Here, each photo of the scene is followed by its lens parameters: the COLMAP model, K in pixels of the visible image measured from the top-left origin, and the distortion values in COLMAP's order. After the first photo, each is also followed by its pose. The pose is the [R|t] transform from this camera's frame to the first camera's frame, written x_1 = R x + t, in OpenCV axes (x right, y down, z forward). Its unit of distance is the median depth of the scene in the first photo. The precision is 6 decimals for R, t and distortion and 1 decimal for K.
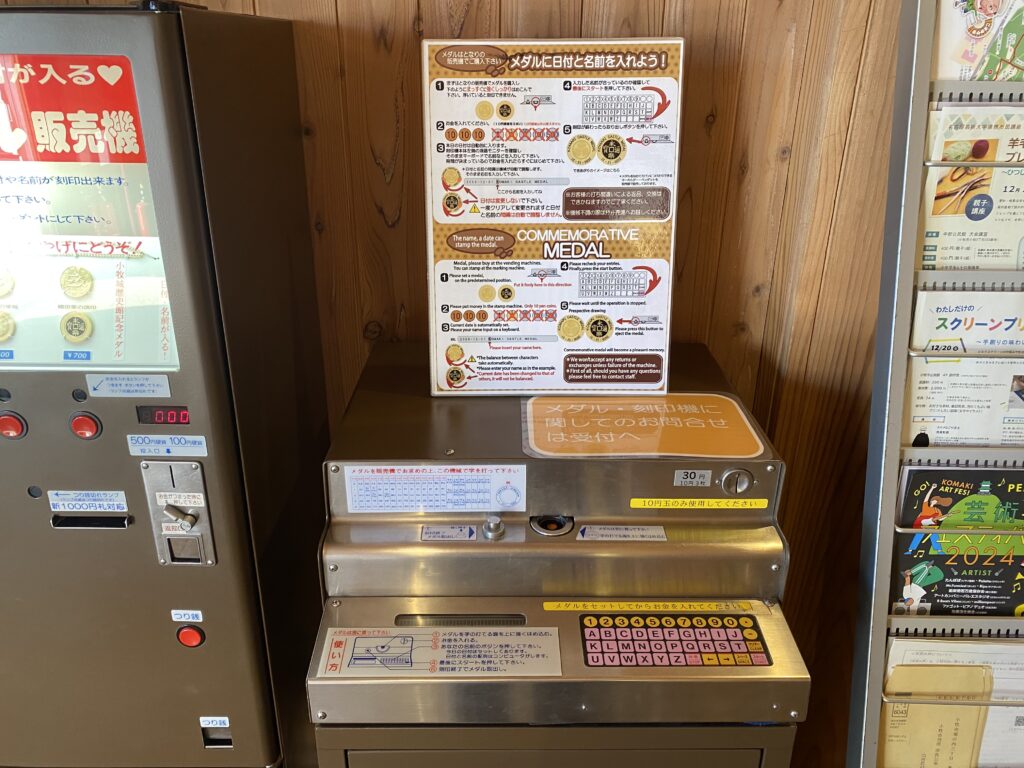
lens RADIAL K [[772.9, 0, 513.7], [0, 772.9, 387.4], [0, 0, 1]] dist [0.028573, -0.033915]
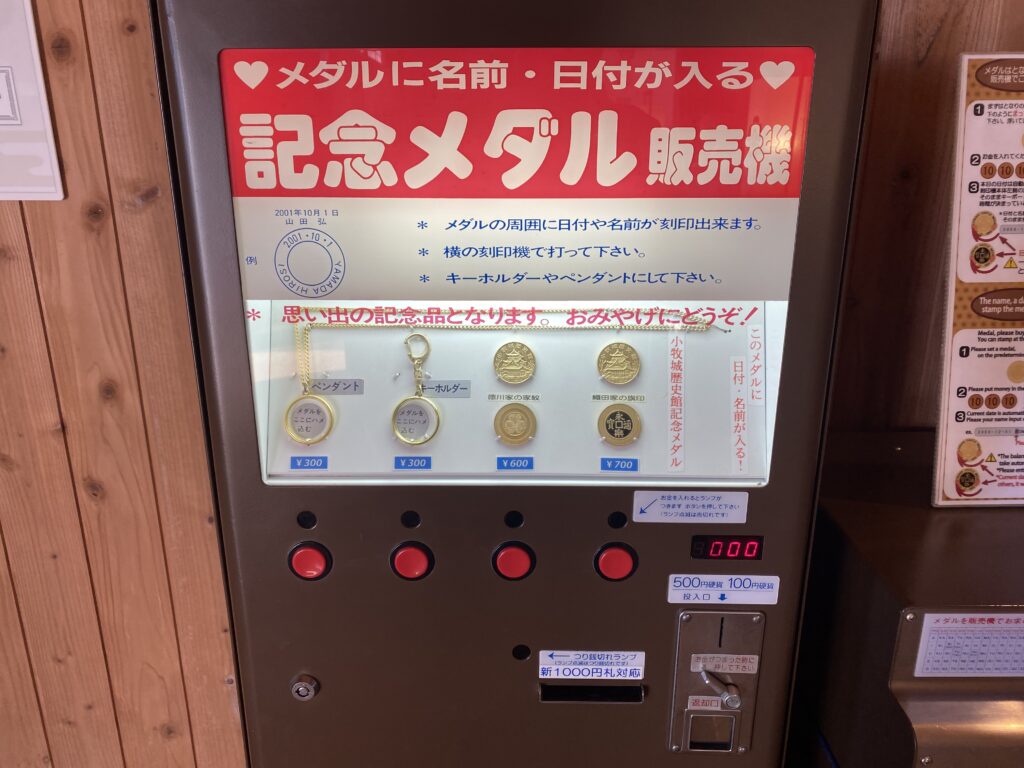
lens RADIAL K [[772.9, 0, 502.4], [0, 772.9, 381.6], [0, 0, 1]] dist [0.028573, -0.033915]
pose [[0.999528, -0.006561, -0.030023, -0.605920], [0.003550, 0.995055, -0.099266, -0.043822], [0.030526, 0.099113, 0.994608, 0.255752]]
